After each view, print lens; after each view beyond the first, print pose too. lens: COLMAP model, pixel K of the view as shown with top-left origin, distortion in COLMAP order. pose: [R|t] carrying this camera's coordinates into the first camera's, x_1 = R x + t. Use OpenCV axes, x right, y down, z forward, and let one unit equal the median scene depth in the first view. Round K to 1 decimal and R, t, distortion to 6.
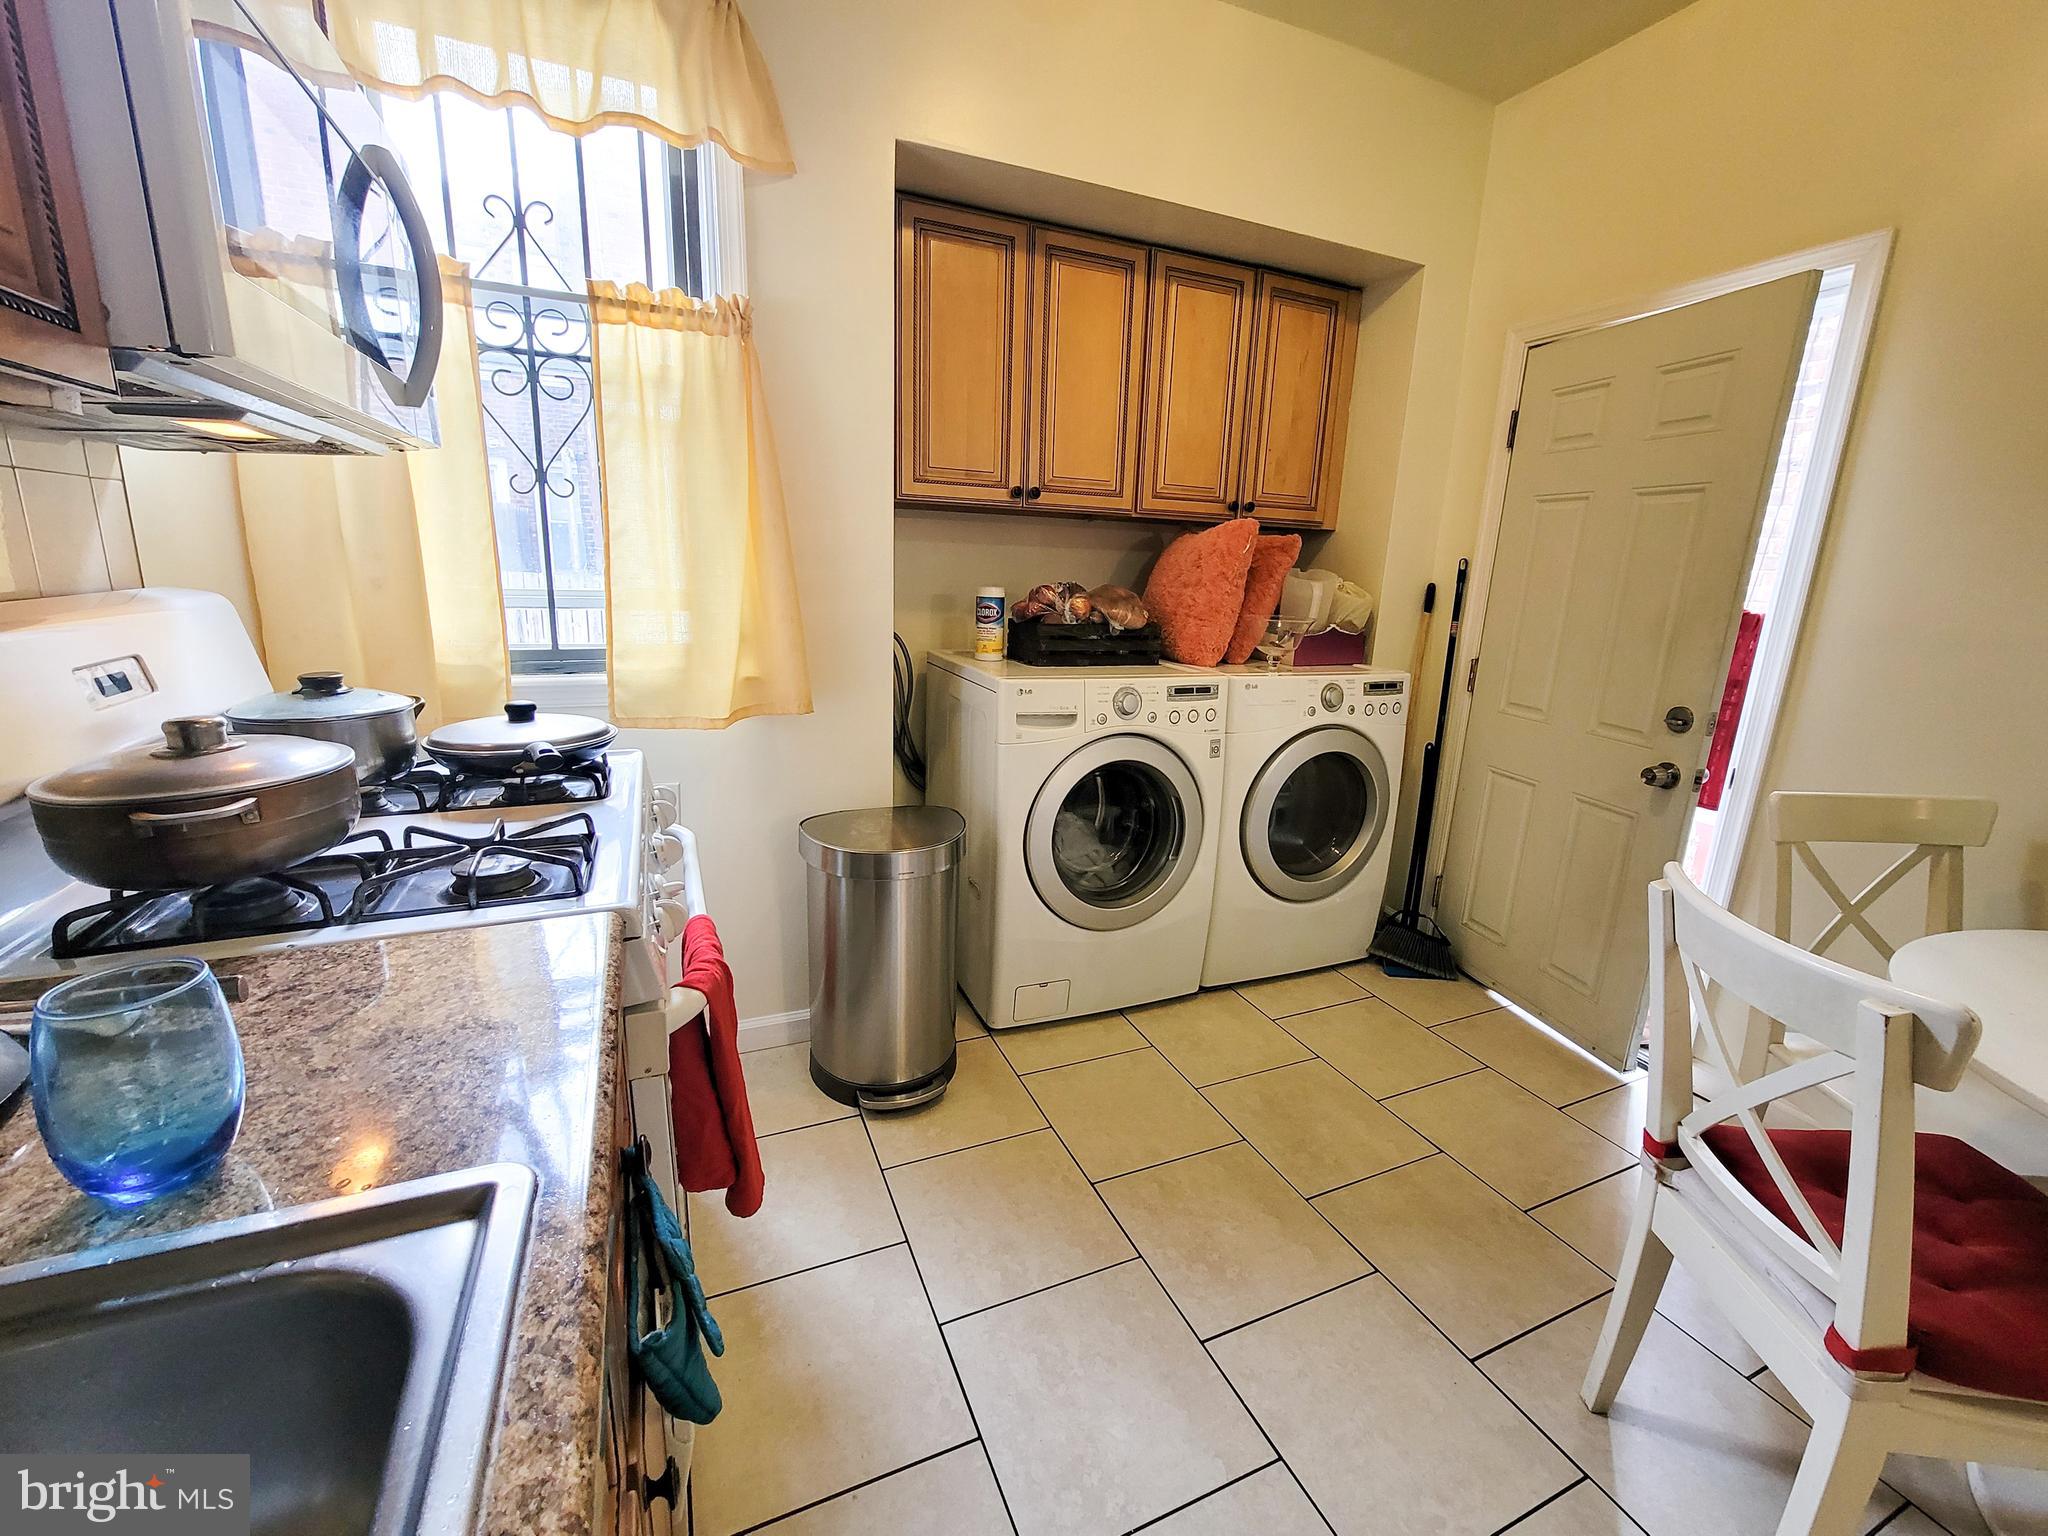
lens RADIAL K [[842.7, 0, 1025.7], [0, 842.7, 760.1], [0, 0, 1]] dist [-0.002389, -0.000042]
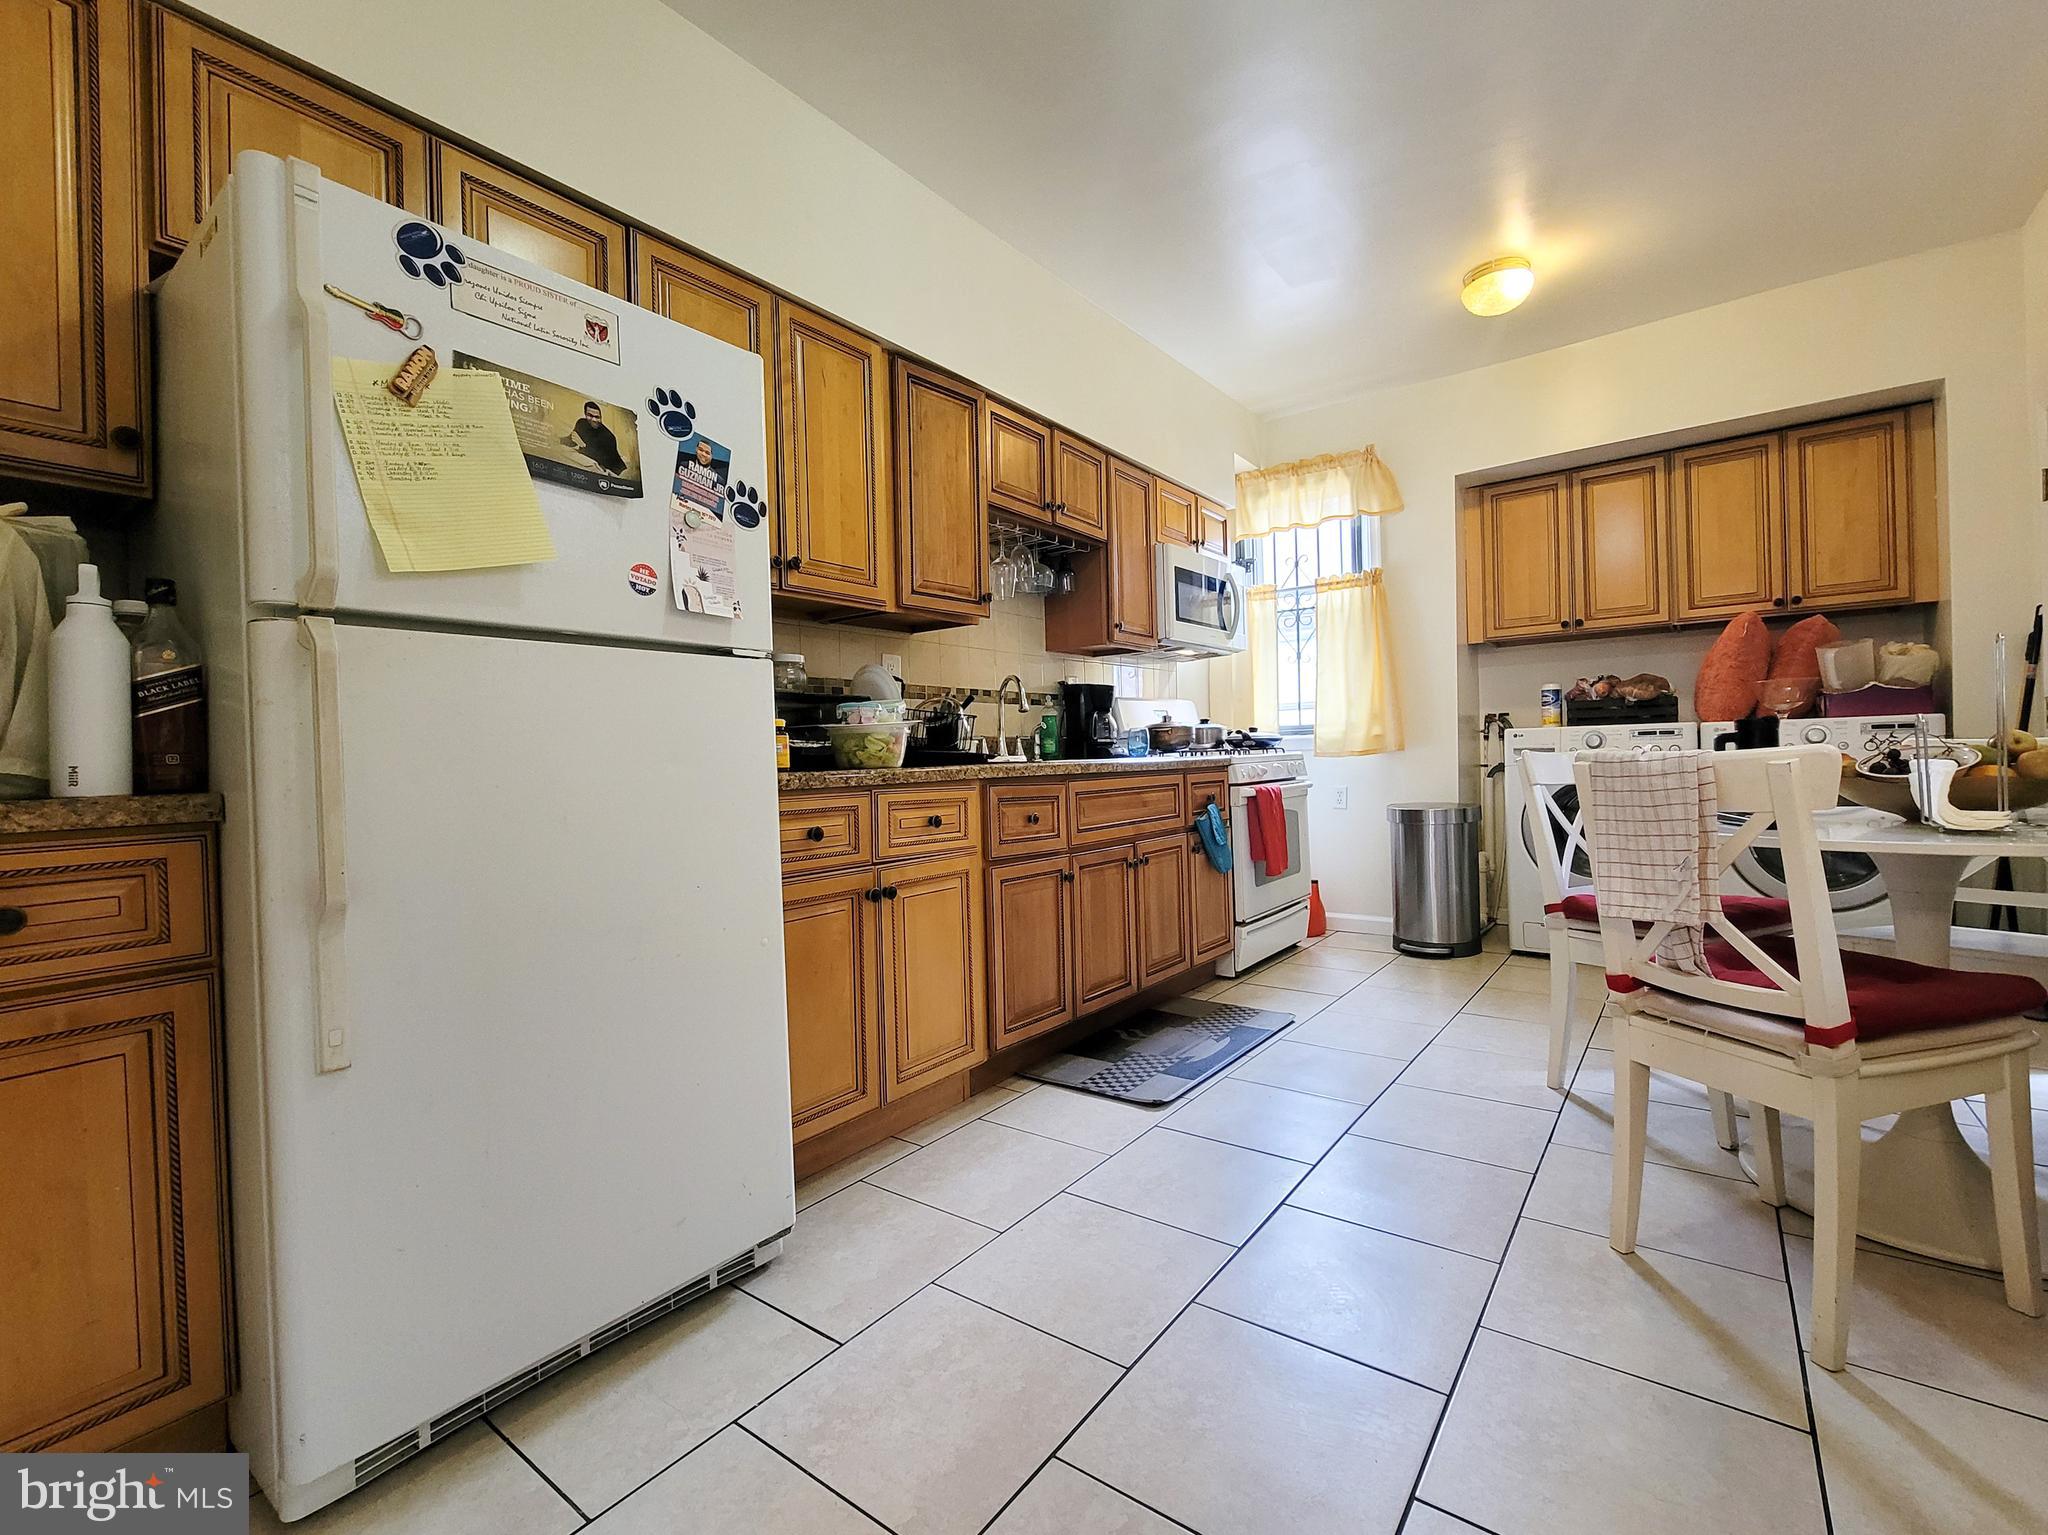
lens RADIAL K [[842.7, 0, 1025.7], [0, 842.7, 759.6], [0, 0, 1]] dist [-0.002389, -0.000042]
pose [[0.472755, -0.040089, -0.880282, 0.942079], [-0.160356, 0.978371, -0.130675, 0.321466], [0.866481, 0.202935, 0.456101, -0.594316]]
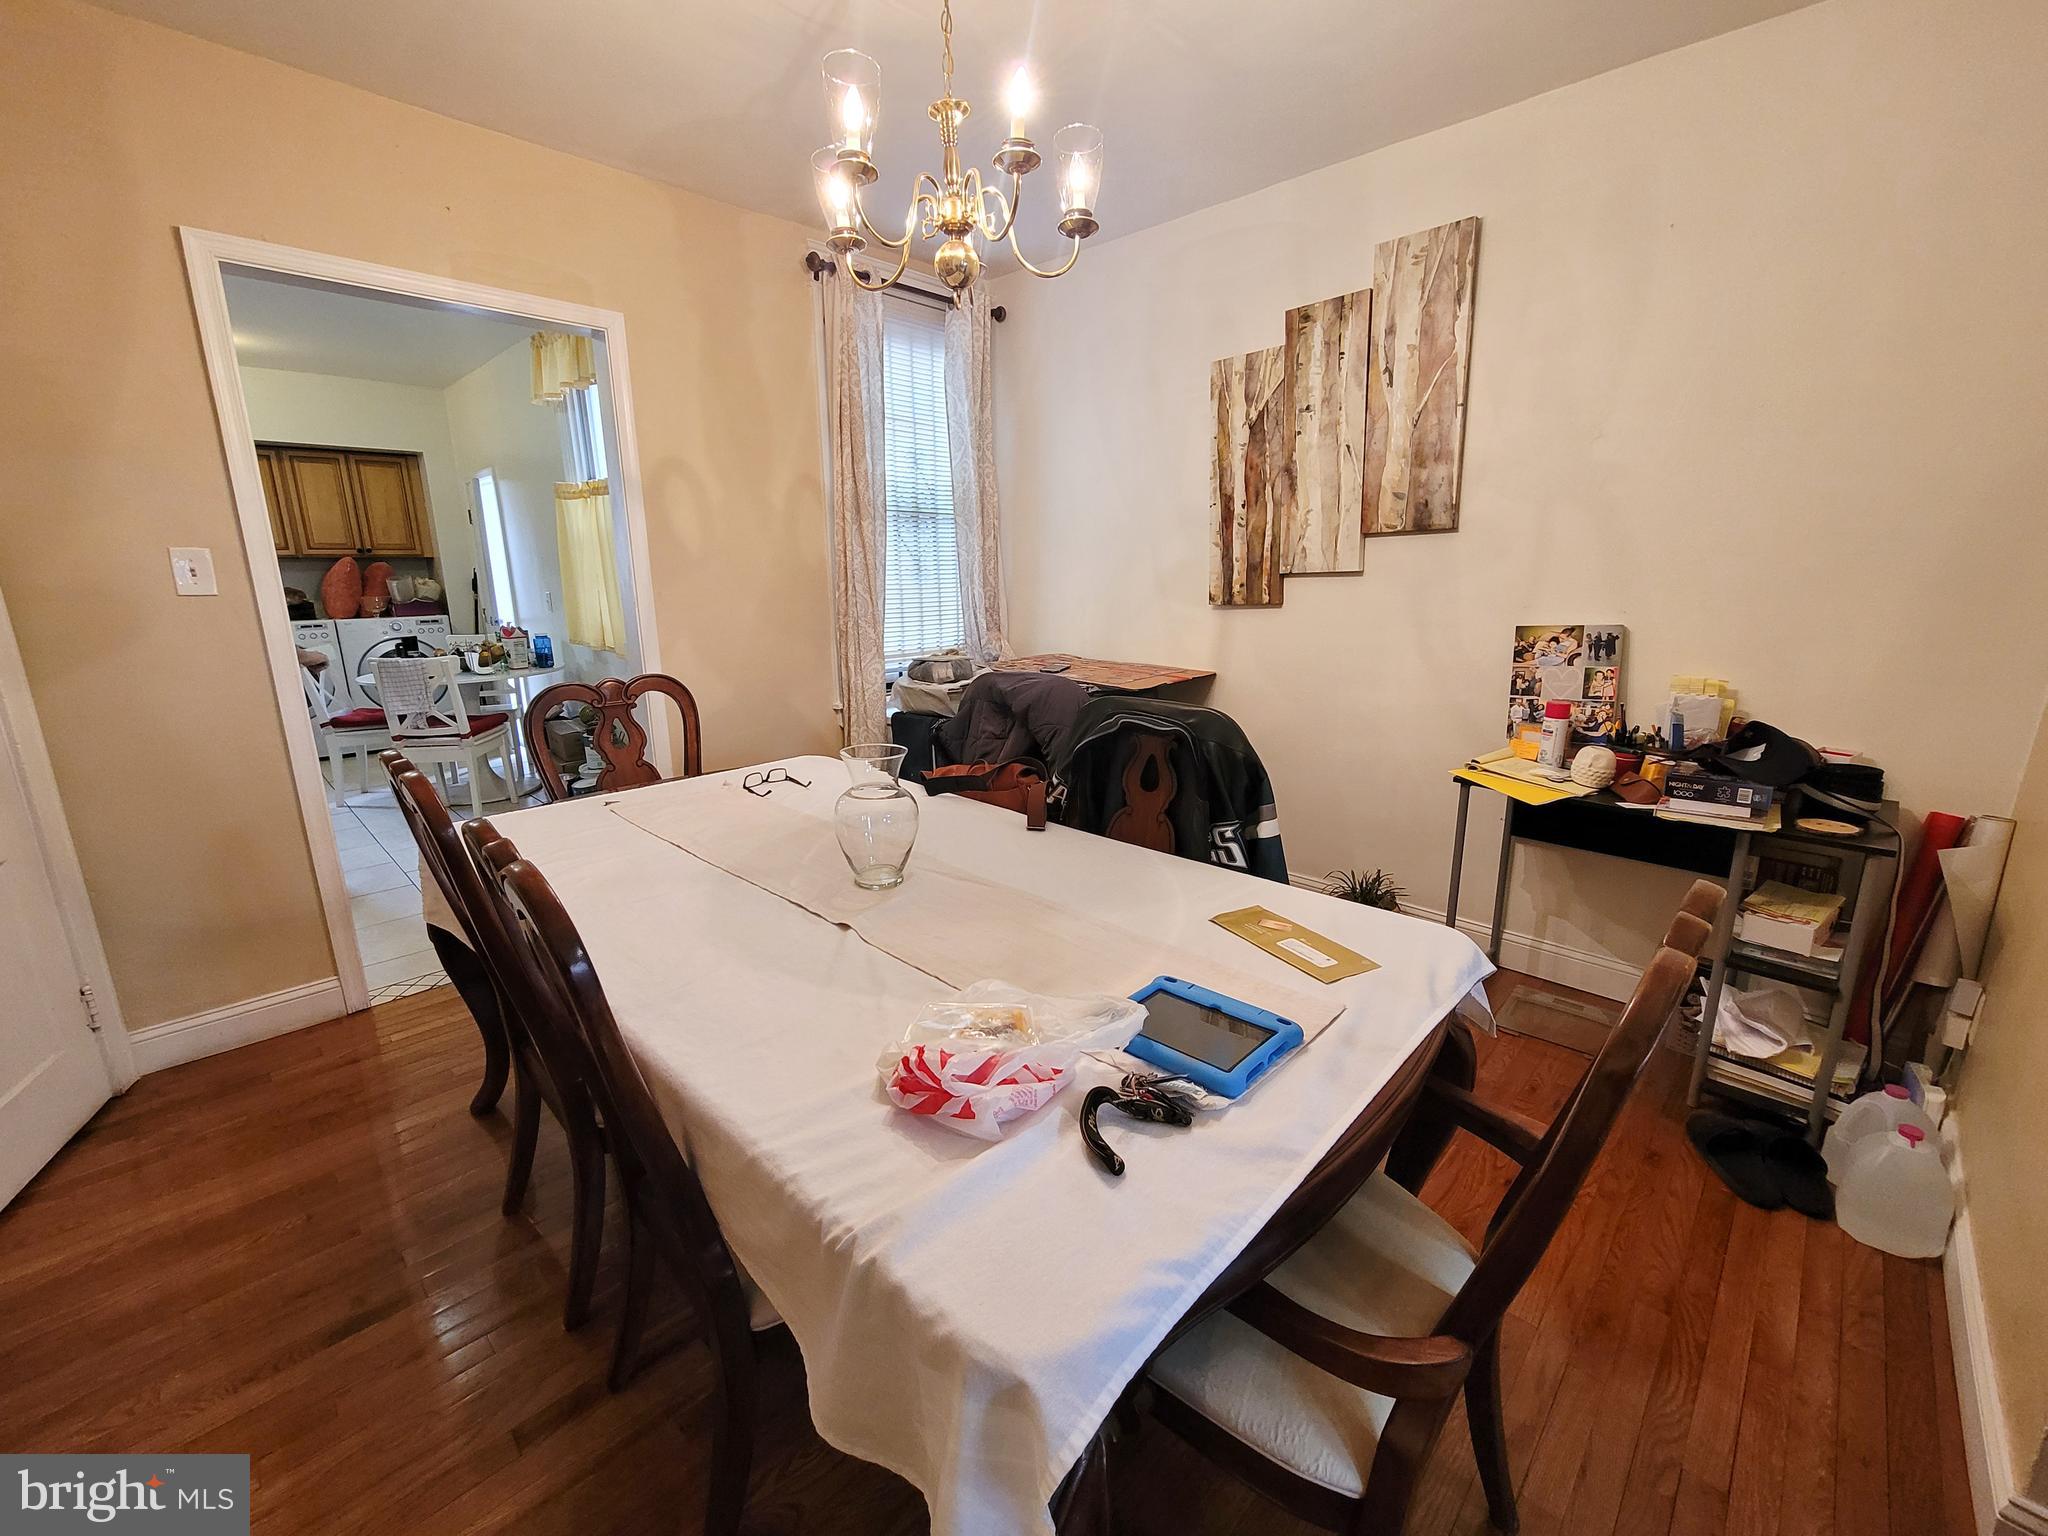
lens RADIAL K [[842.7, 0, 1025.7], [0, 842.7, 760.1], [0, 0, 1]] dist [-0.002389, -0.000042]
pose [[0.923586, -0.133635, 0.359348, 1.167411], [0.132881, 0.990766, 0.026921, 0.501553], [-0.359628, 0.022886, 0.932815, -2.011290]]
